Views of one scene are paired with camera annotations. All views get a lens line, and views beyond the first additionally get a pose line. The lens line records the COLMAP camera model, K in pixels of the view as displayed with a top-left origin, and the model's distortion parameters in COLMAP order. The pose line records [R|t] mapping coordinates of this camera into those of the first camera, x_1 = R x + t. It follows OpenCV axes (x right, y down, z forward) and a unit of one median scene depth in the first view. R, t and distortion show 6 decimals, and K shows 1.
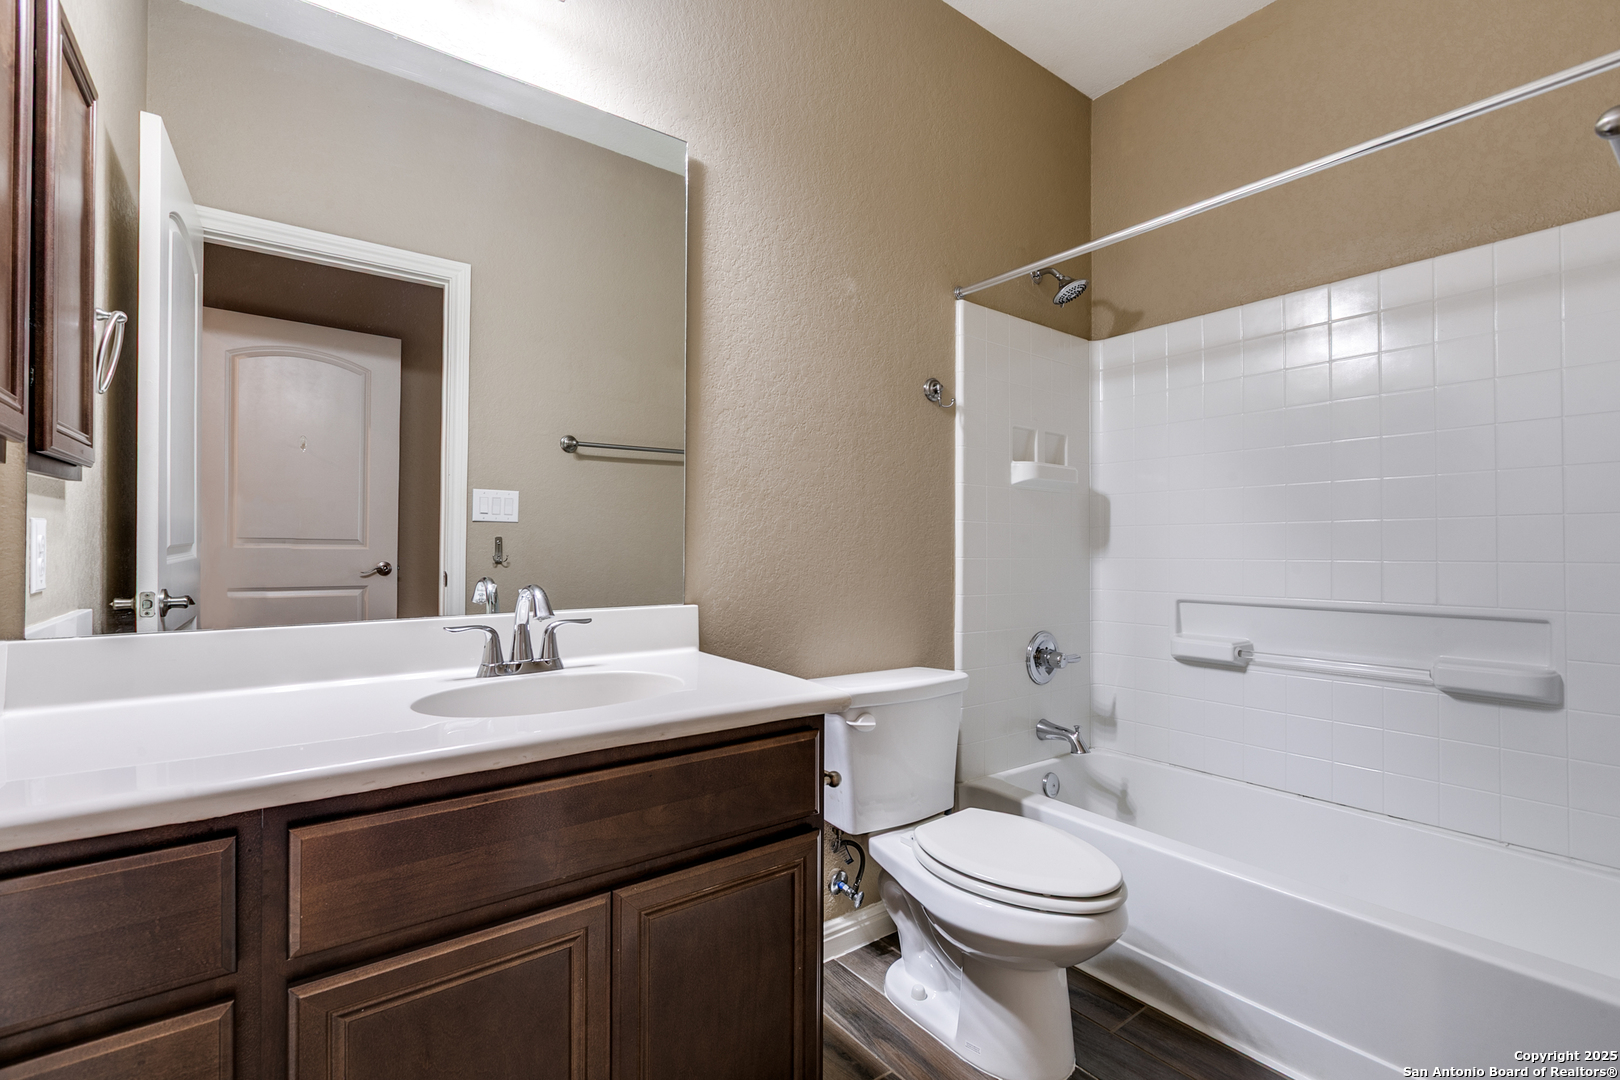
lens RADIAL K [[722.8, 0, 814.1], [0, 722.8, 540.9], [0, 0, 1]] dist [0.001044, -0.000178]
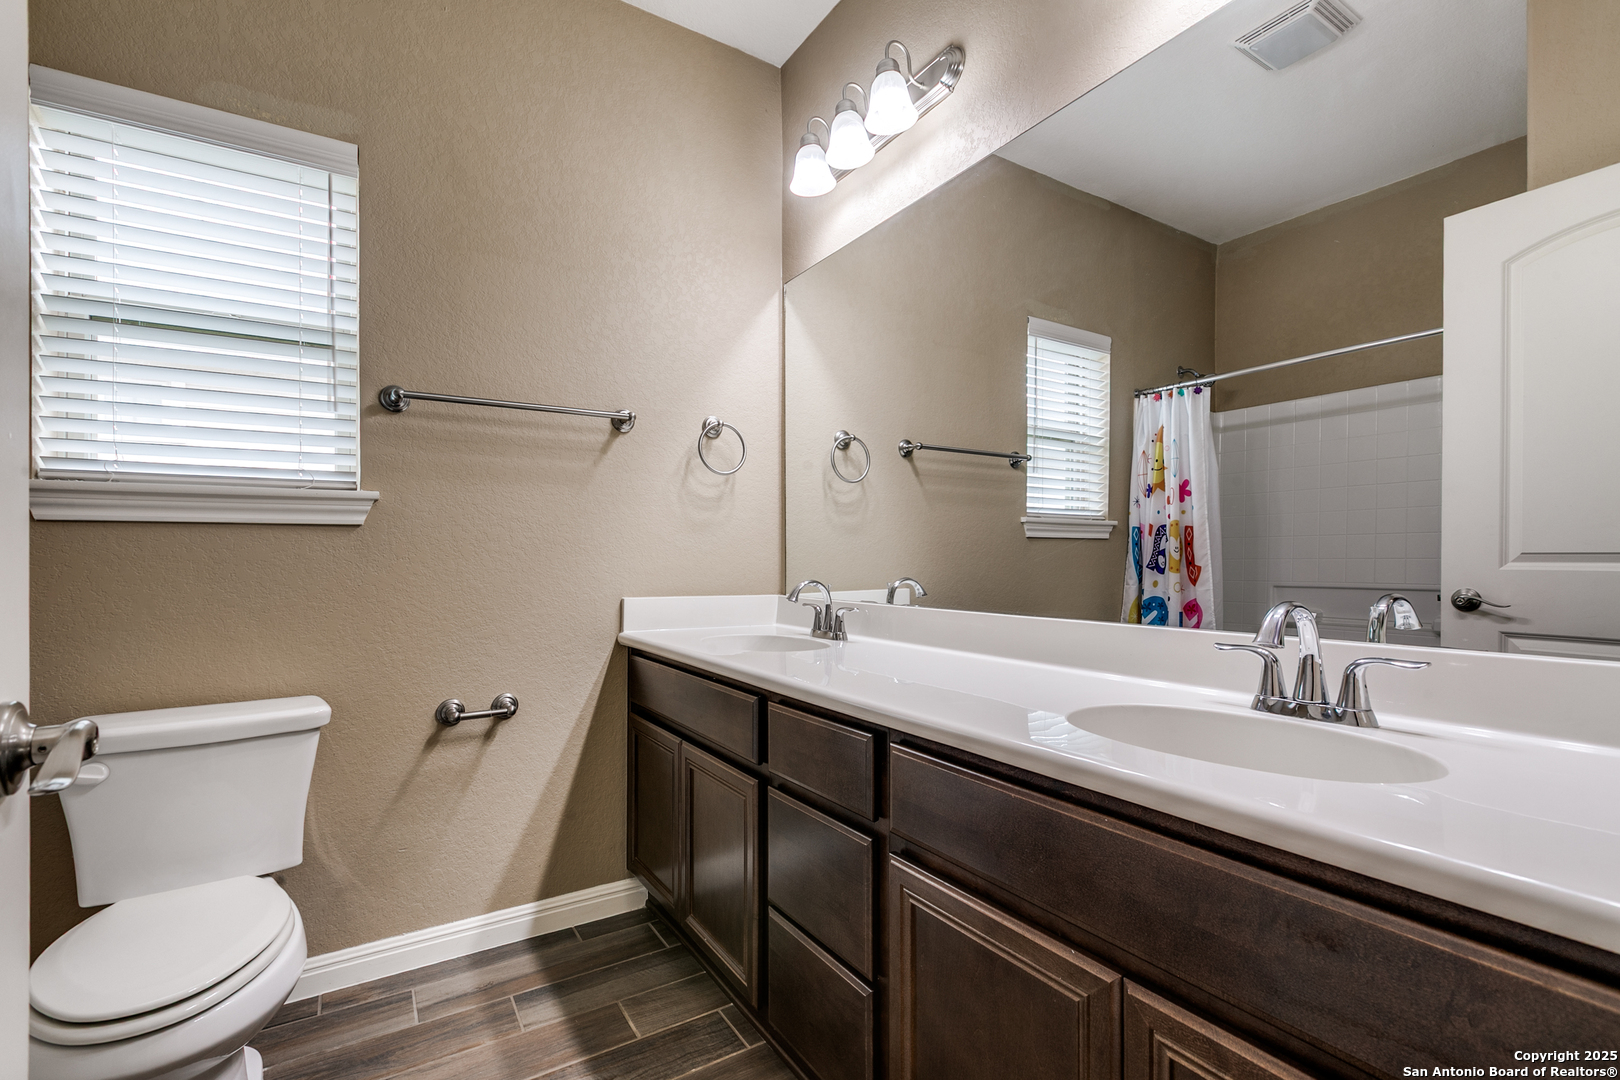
lens RADIAL K [[722.8, 0, 805.6], [0, 722.8, 553.3], [0, 0, 1]] dist [0.001044, -0.000178]
pose [[-0.076564, -0.005160, -0.997051, 0.417776], [-0.008683, 0.999952, -0.004508, 0.015533], [0.997027, 0.008312, -0.076605, 0.538007]]
